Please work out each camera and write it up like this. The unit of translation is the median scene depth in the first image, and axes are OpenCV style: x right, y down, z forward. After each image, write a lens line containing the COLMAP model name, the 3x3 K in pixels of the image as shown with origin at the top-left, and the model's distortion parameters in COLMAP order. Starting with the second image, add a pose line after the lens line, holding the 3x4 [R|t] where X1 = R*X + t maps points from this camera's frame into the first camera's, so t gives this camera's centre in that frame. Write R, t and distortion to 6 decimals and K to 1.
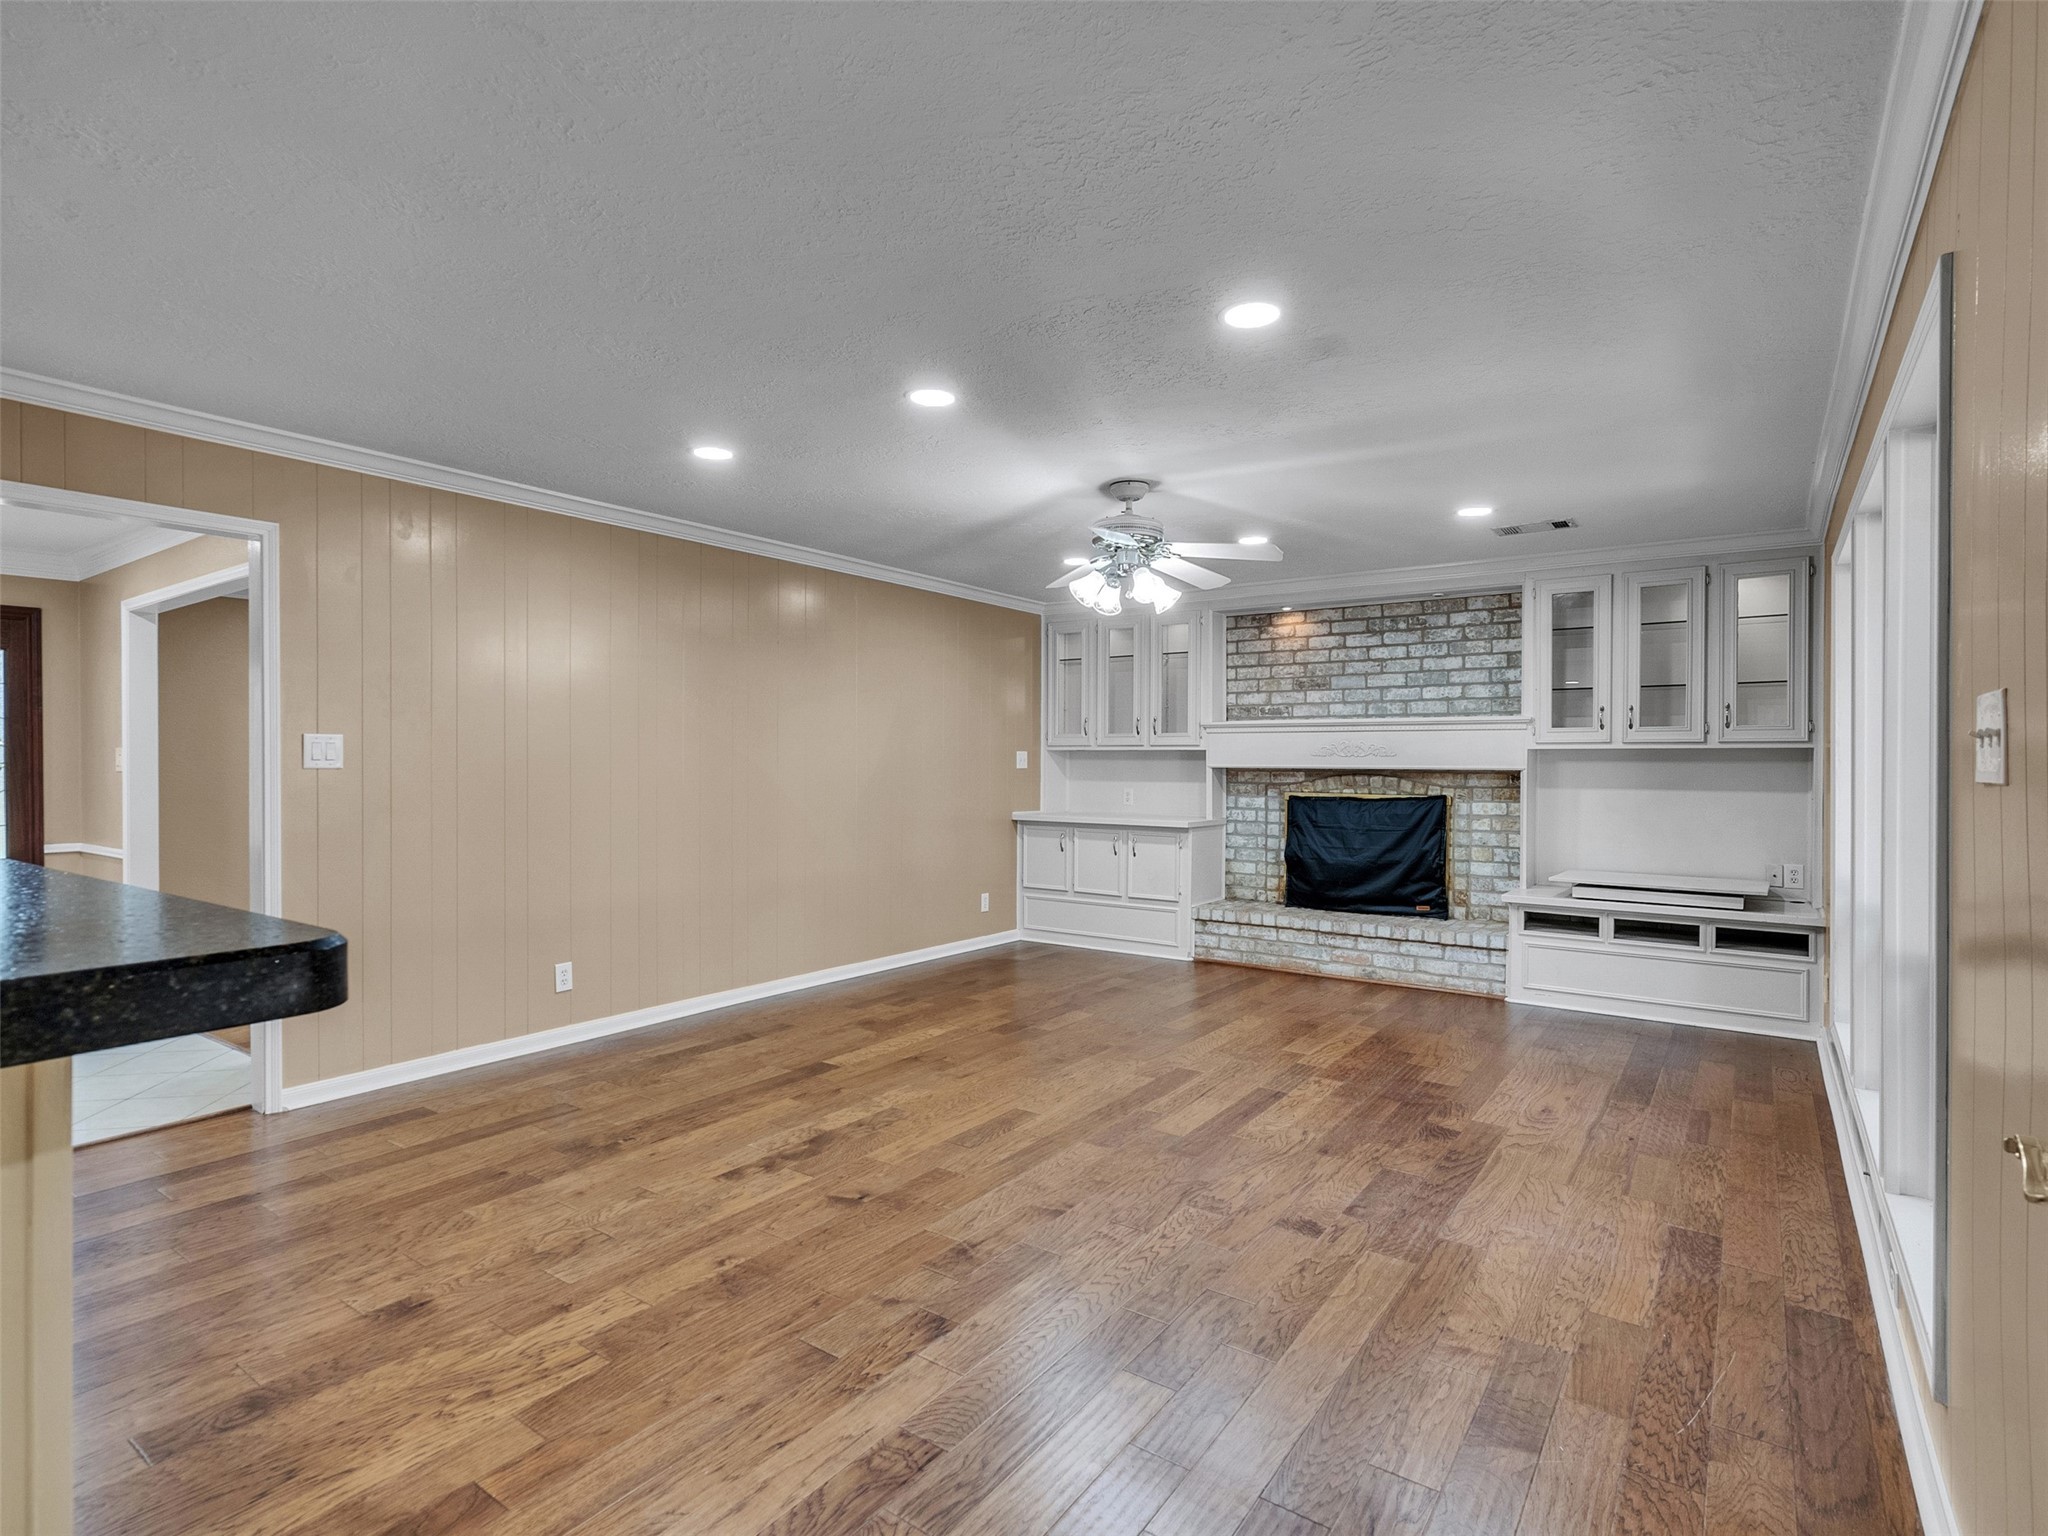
lens RADIAL K [[1043.1, 0, 1007.6], [0, 1043.1, 768.7], [0, 0, 1]] dist [-0.007430, 0.002766]
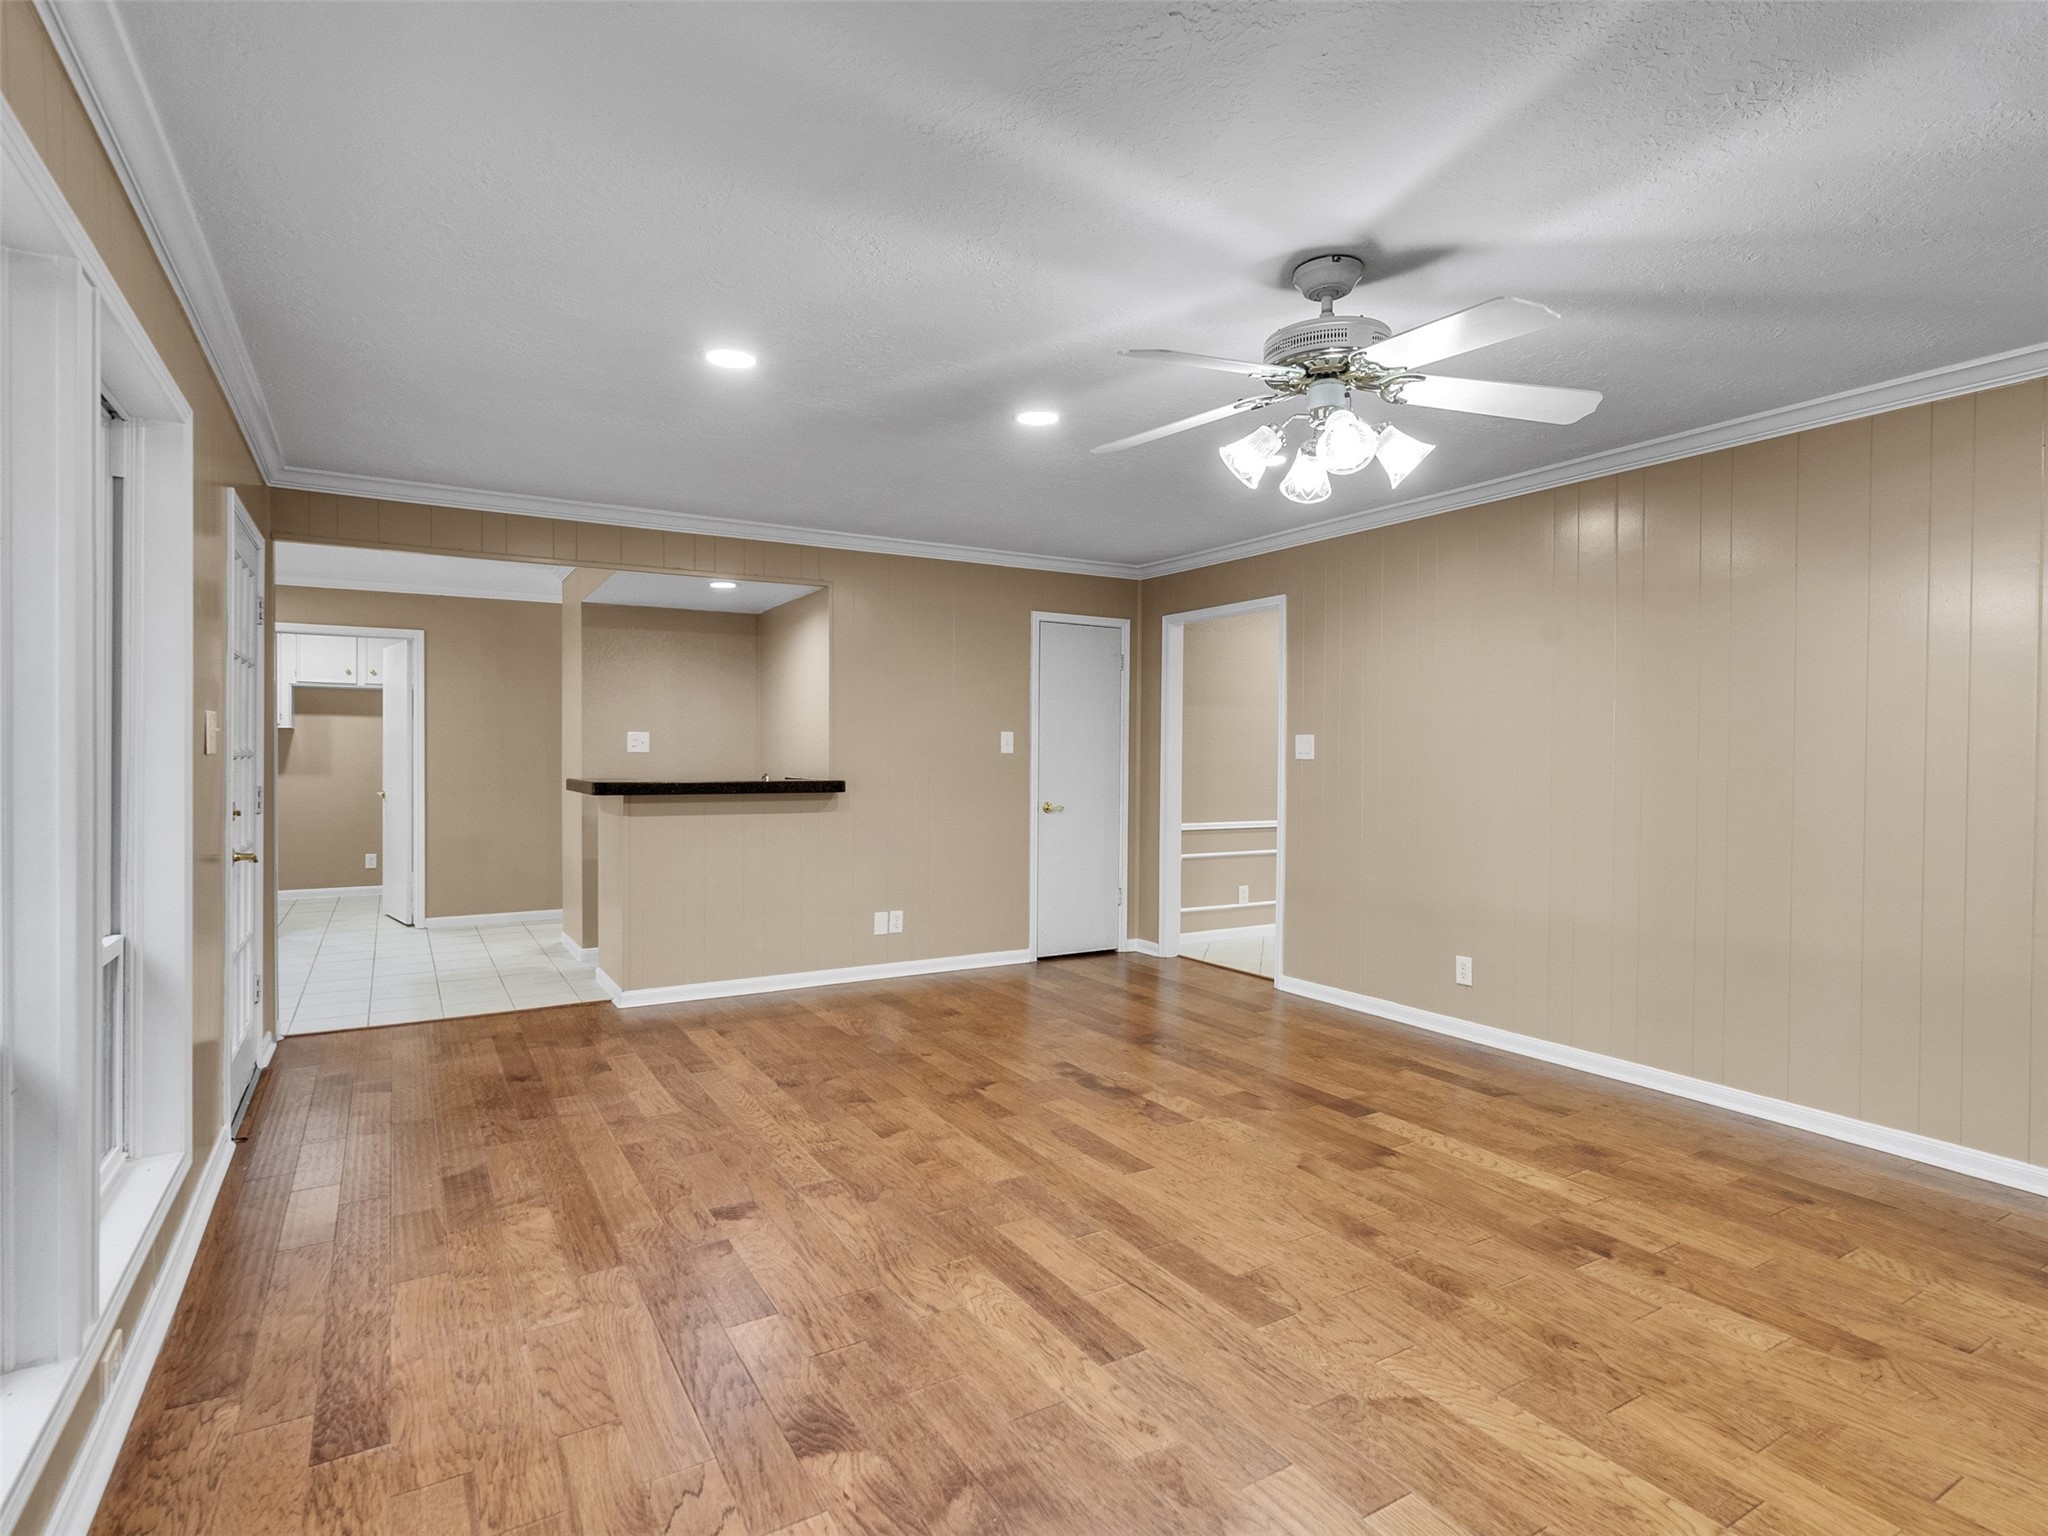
lens RADIAL K [[1046.4, 0, 1006.8], [0, 1046.4, 767.5], [0, 0, 1]] dist [-0.010836, 0.000723]
pose [[-0.403891, 0.006844, -0.914782, 0.829399], [-0.014240, 0.999804, 0.013767, -0.003156], [0.914696, 0.018587, -0.403714, 1.243782]]
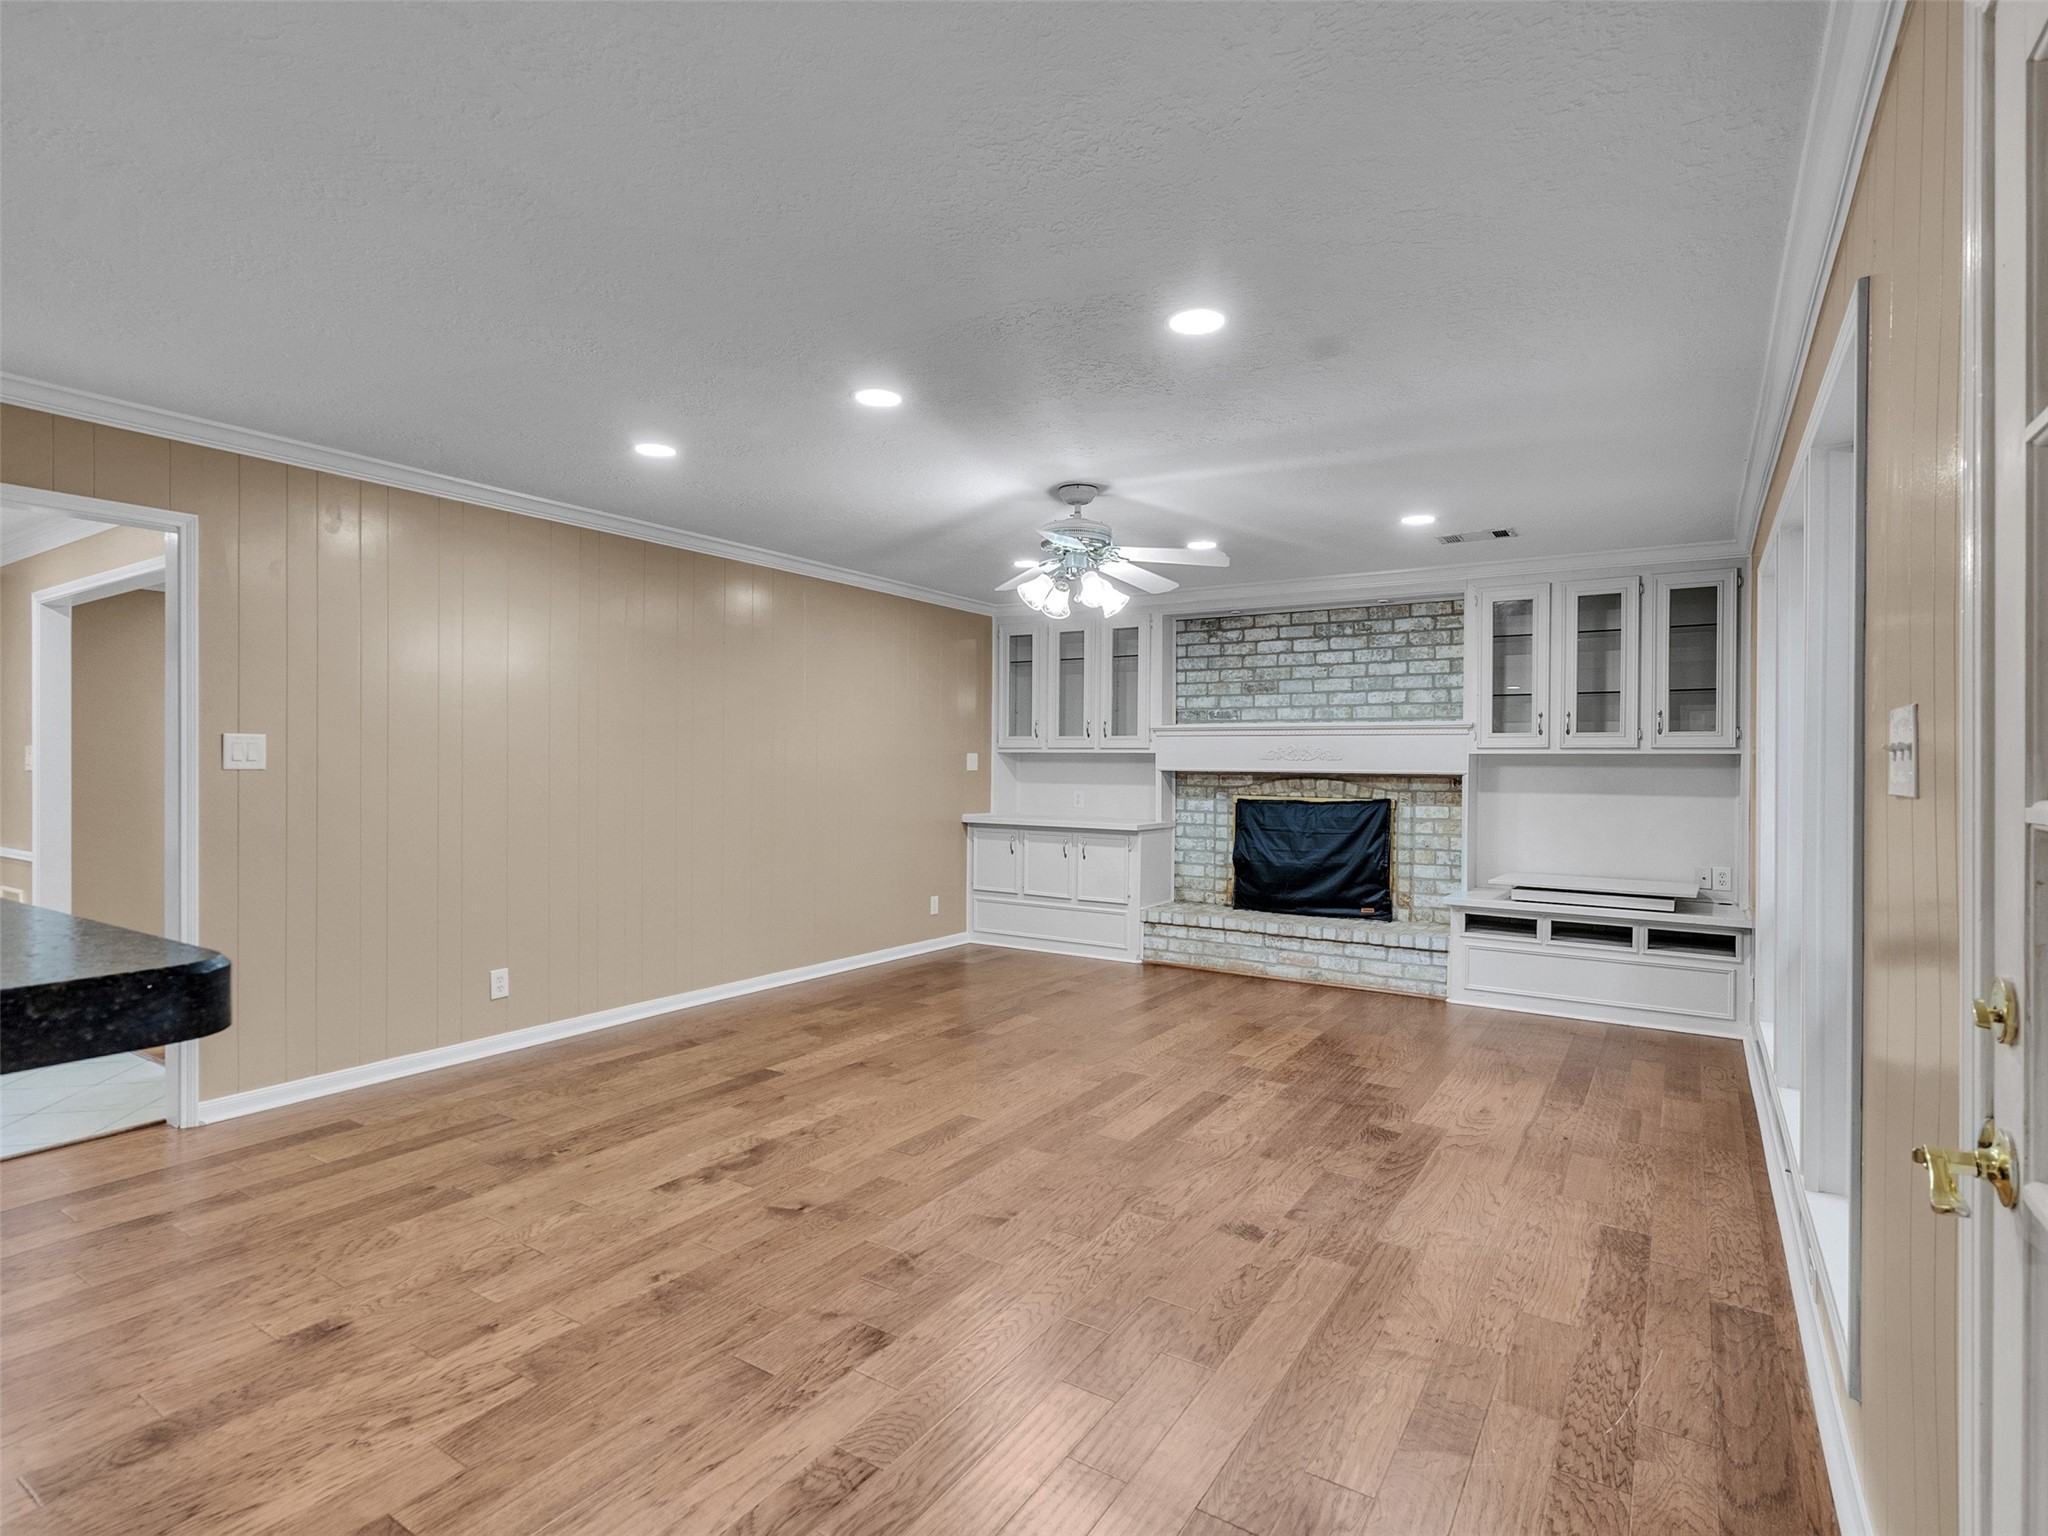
lens RADIAL K [[1043.1, 0, 1007.8], [0, 1043.1, 767.7], [0, 0, 1]] dist [-0.007430, 0.002766]
pose [[0.999024, 0.003911, 0.043990, 0.007422], [-0.003856, 0.999992, -0.001347, -0.003365], [-0.043995, 0.001176, 0.999031, 0.005702]]
